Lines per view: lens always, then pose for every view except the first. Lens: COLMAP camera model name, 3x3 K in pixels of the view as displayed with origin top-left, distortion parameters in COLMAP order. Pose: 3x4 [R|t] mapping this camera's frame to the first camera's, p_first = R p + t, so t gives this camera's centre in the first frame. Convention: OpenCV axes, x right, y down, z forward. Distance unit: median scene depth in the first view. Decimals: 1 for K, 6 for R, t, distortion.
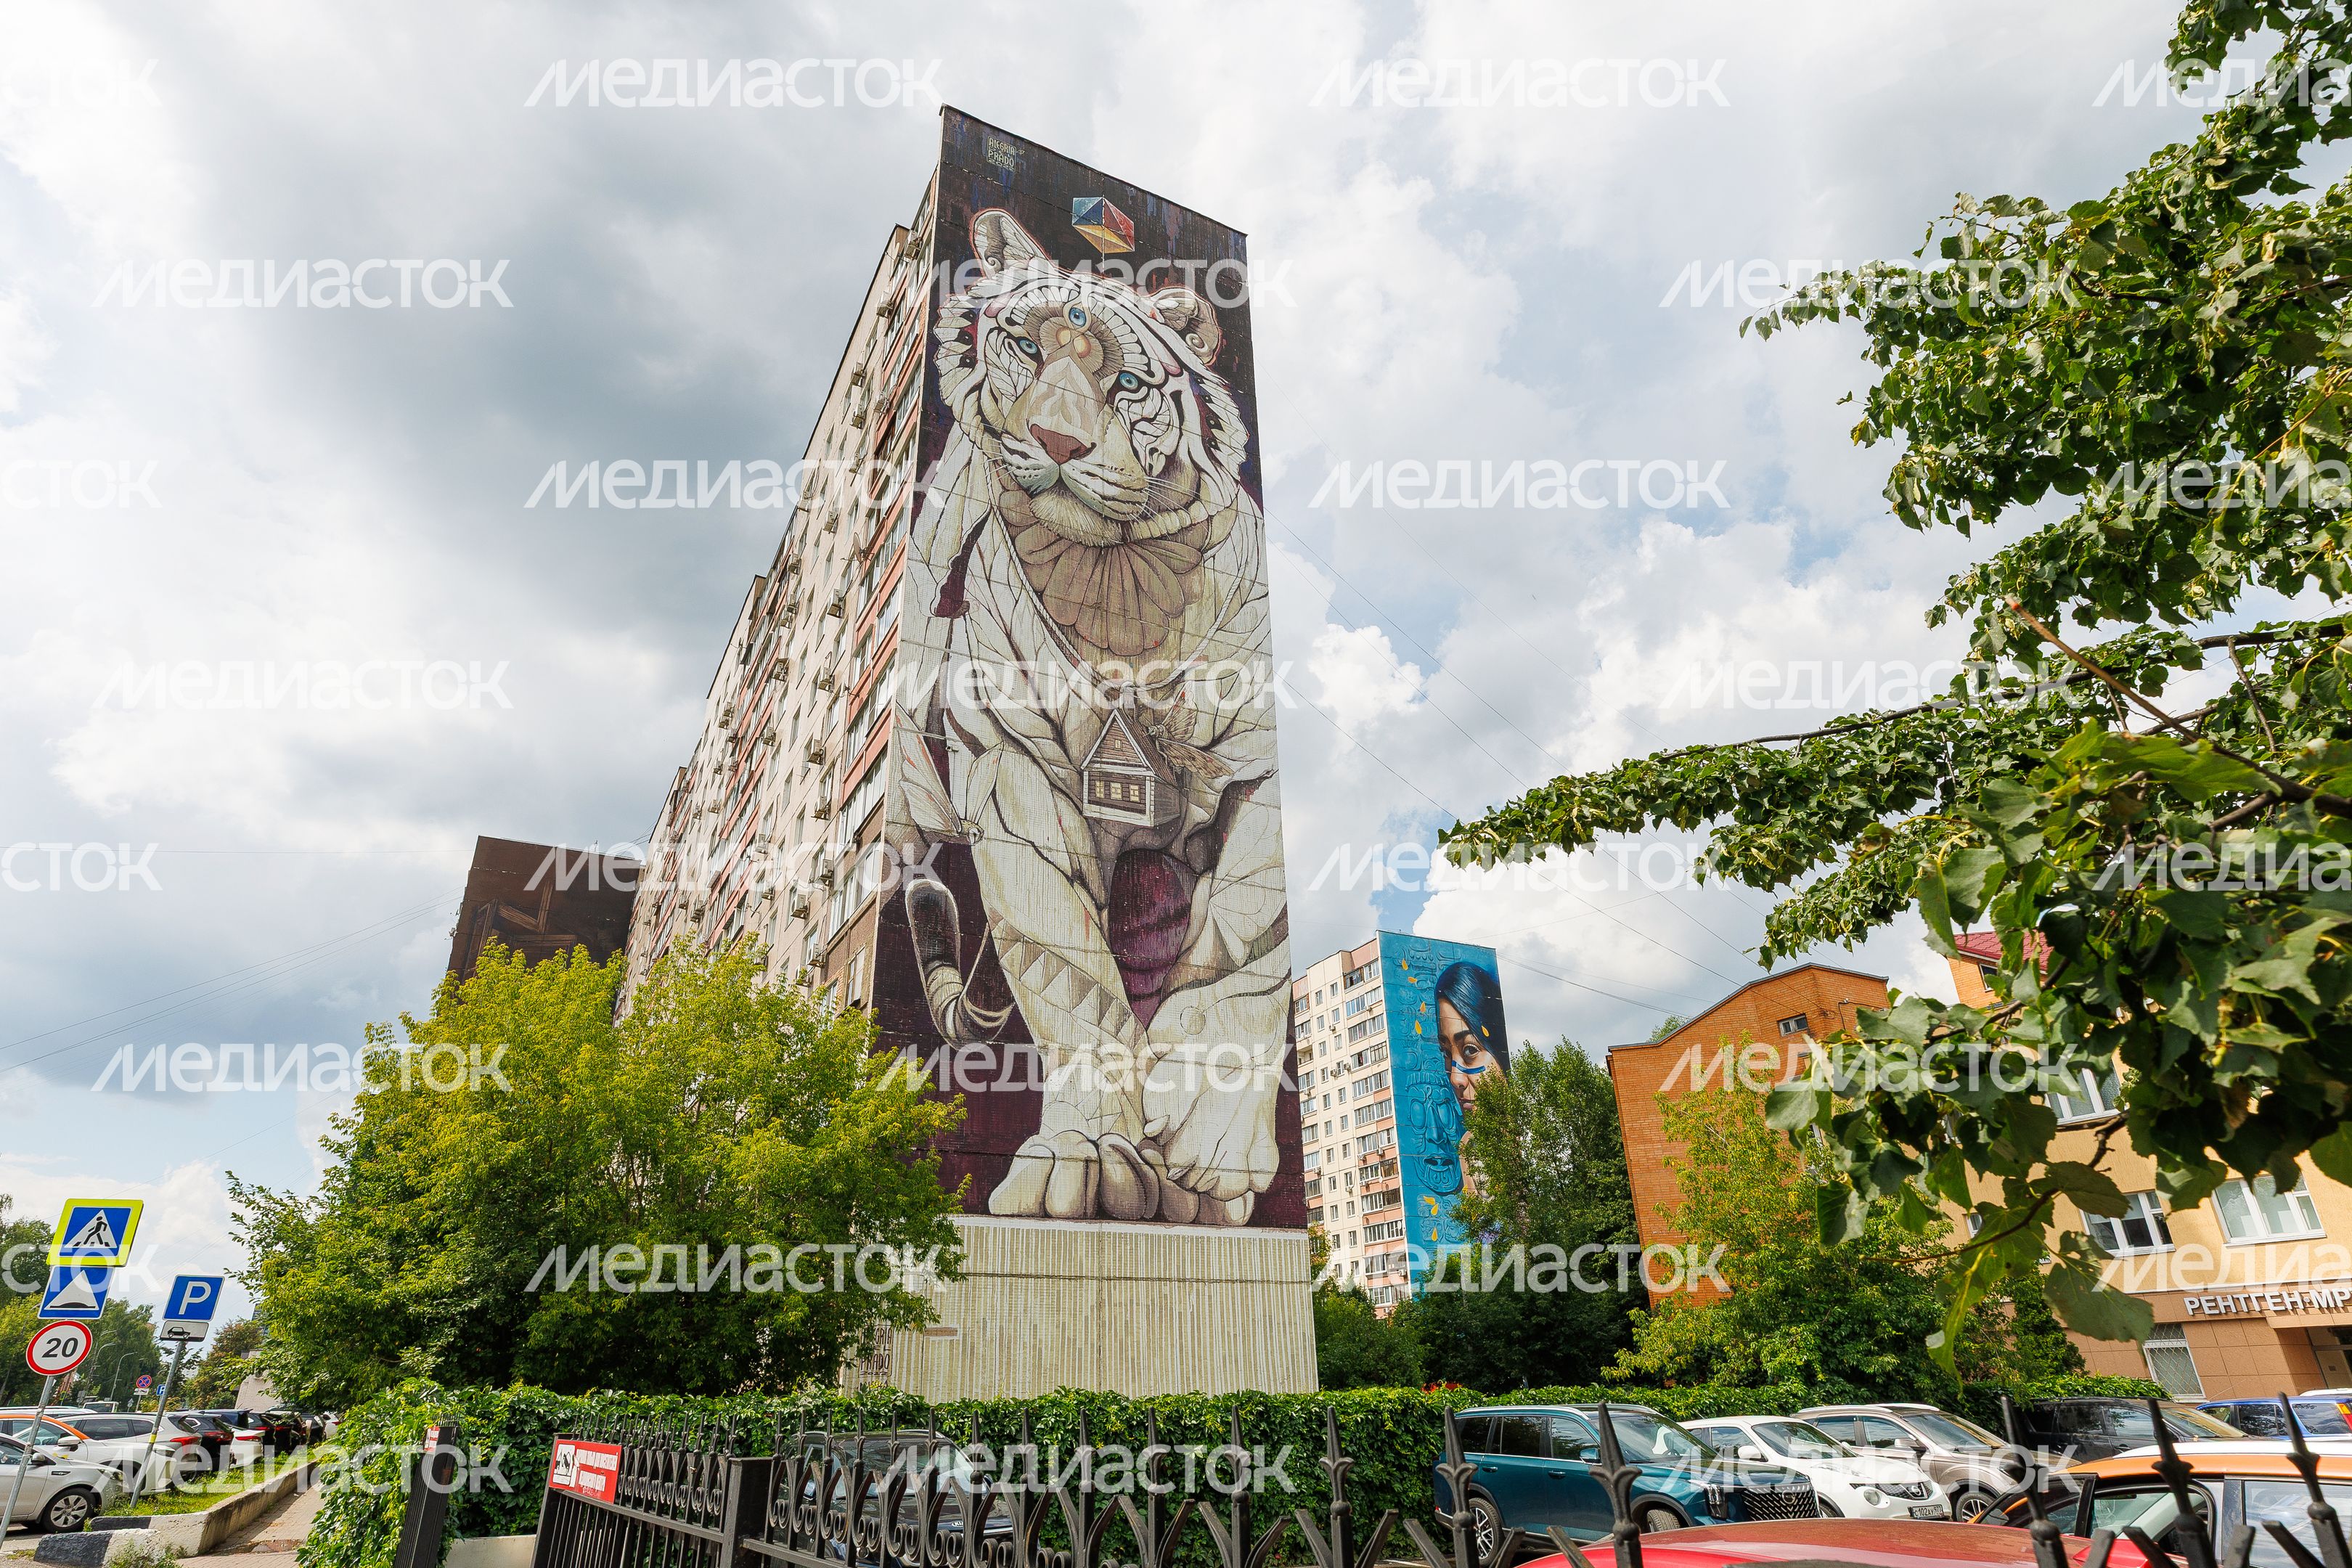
lens RADIAL K [[1284.7, 0, 1170.2], [0, 1284.7, 801.3], [0, 0, 1]] dist [-0.003649, -0.001598]
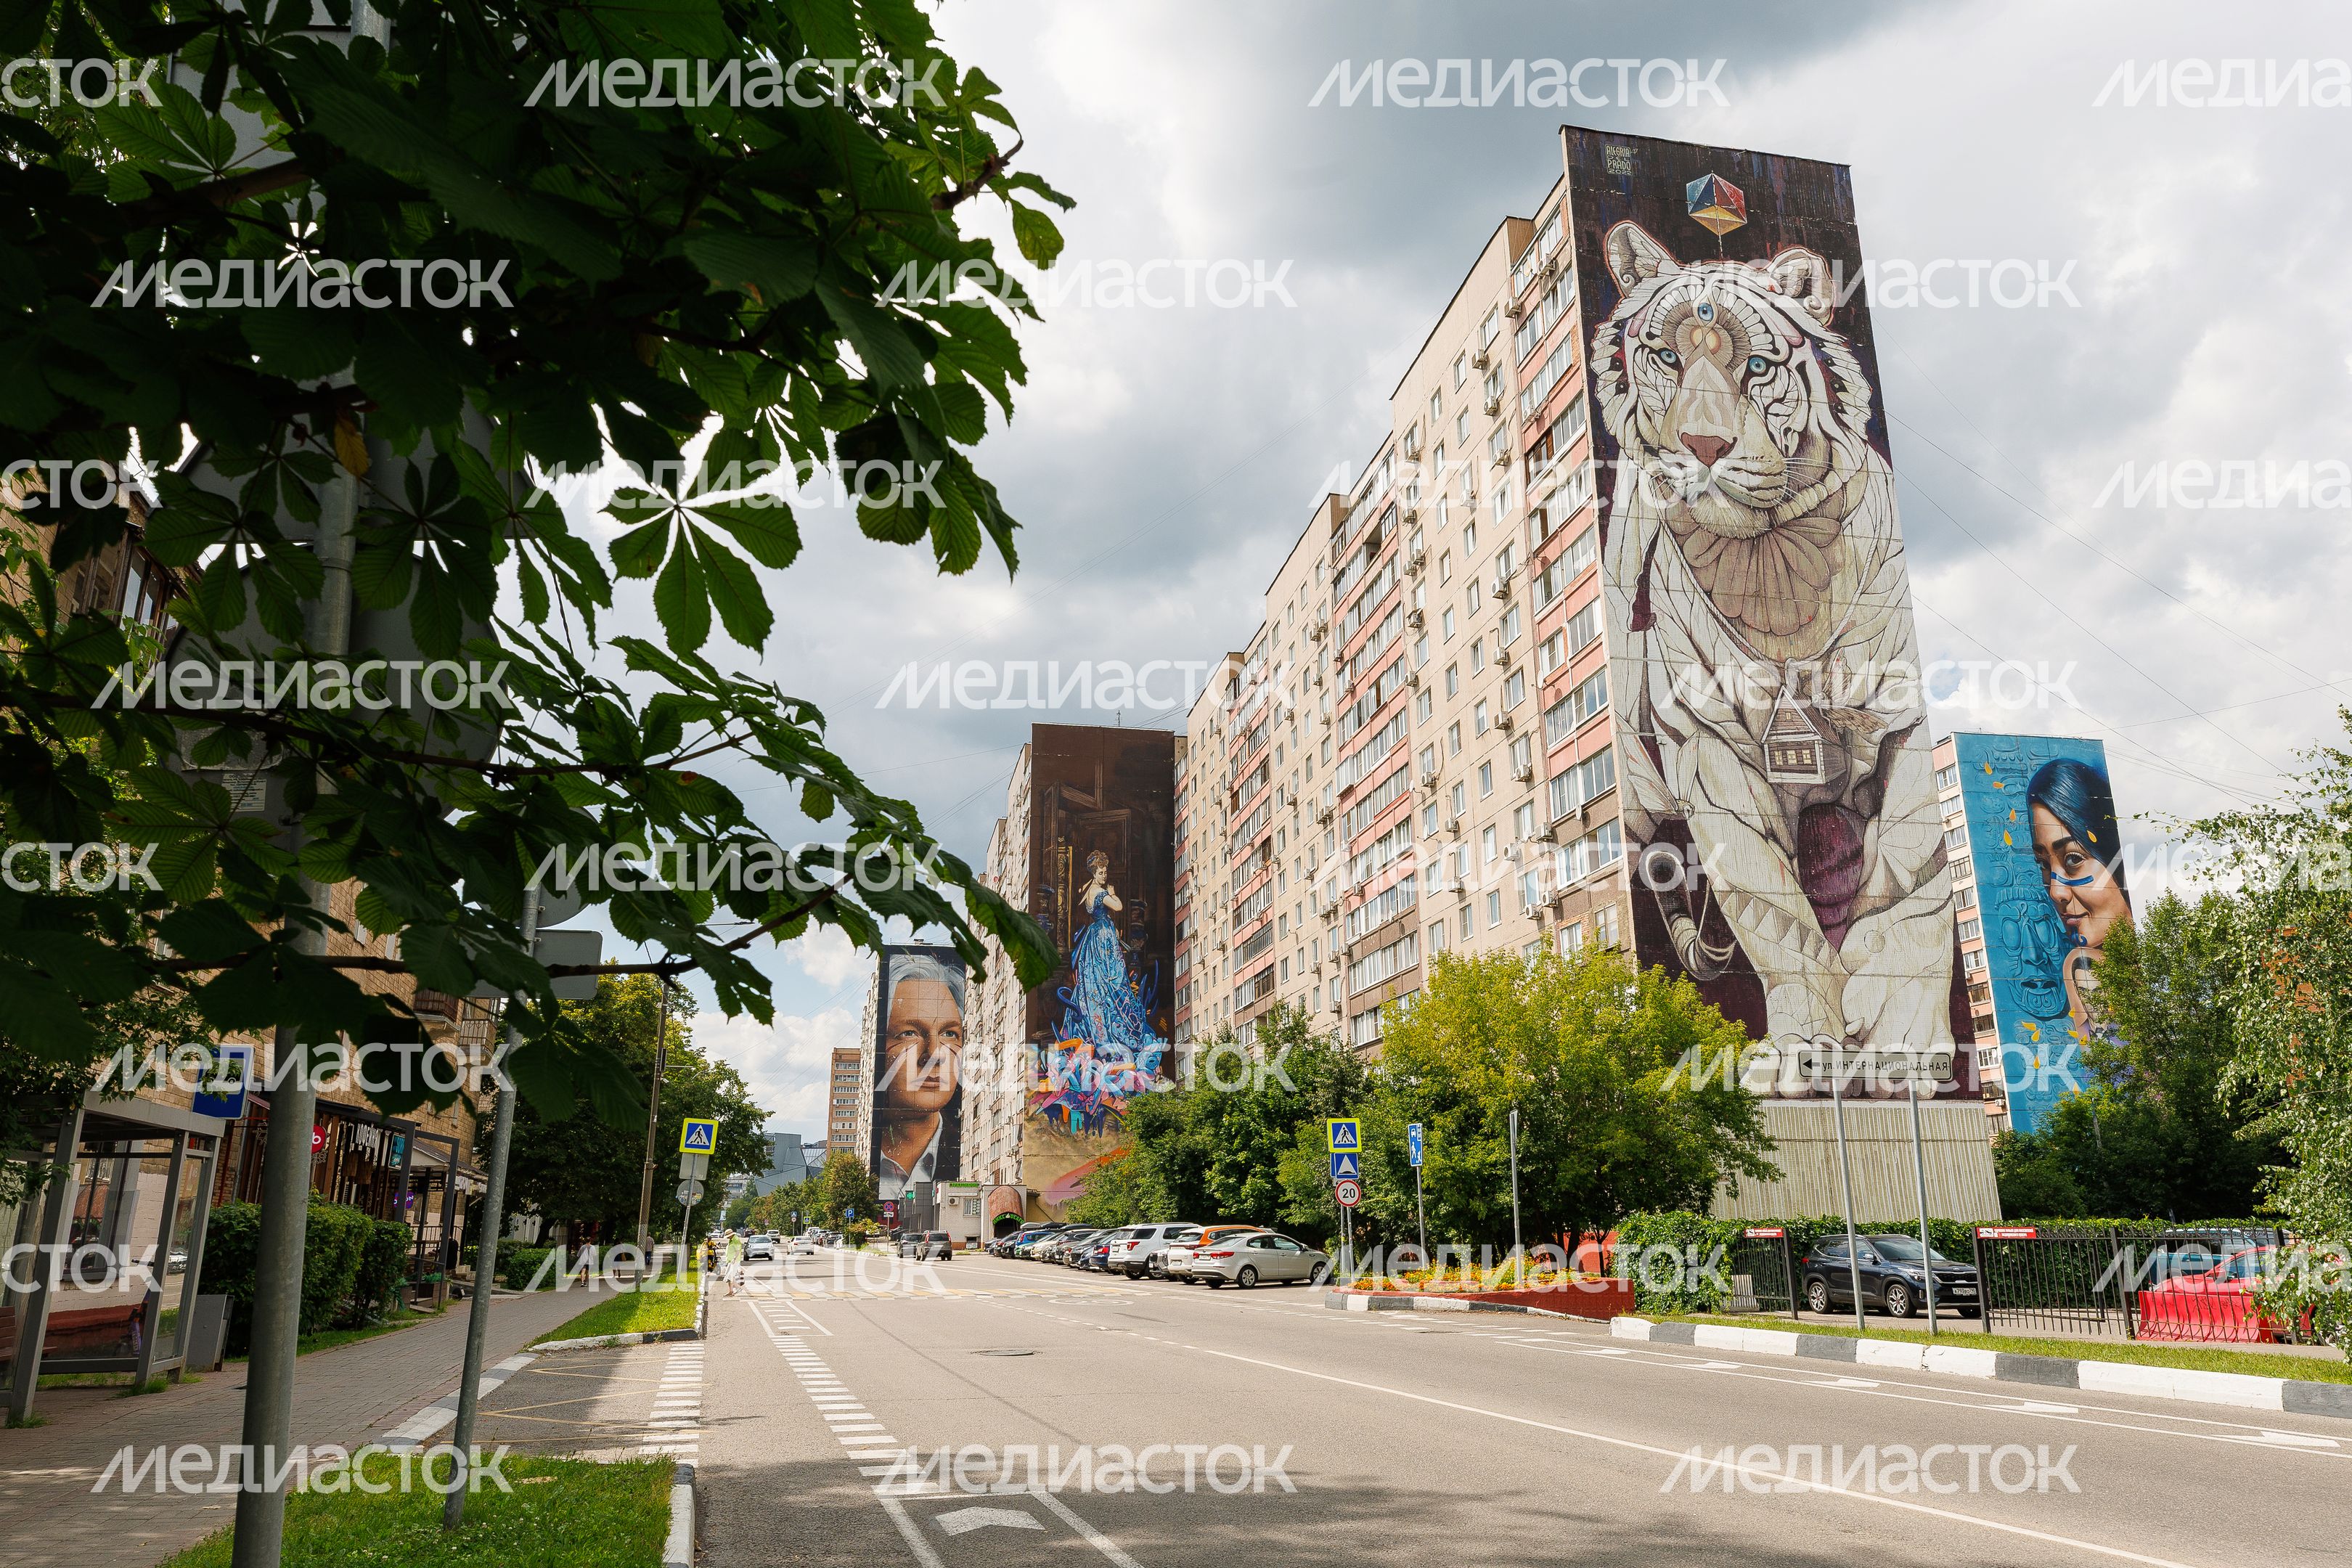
lens RADIAL K [[1564.1, 0, 1182.2], [0, 1564.1, 799.4], [0, 0, 1]] dist [0.009412, 0.001005]
pose [[0.960465, -0.064347, -0.270864, -0.181585], [0.109002, 0.982167, 0.153189, -0.238529], [0.256176, -0.176657, 0.950350, -0.525050]]
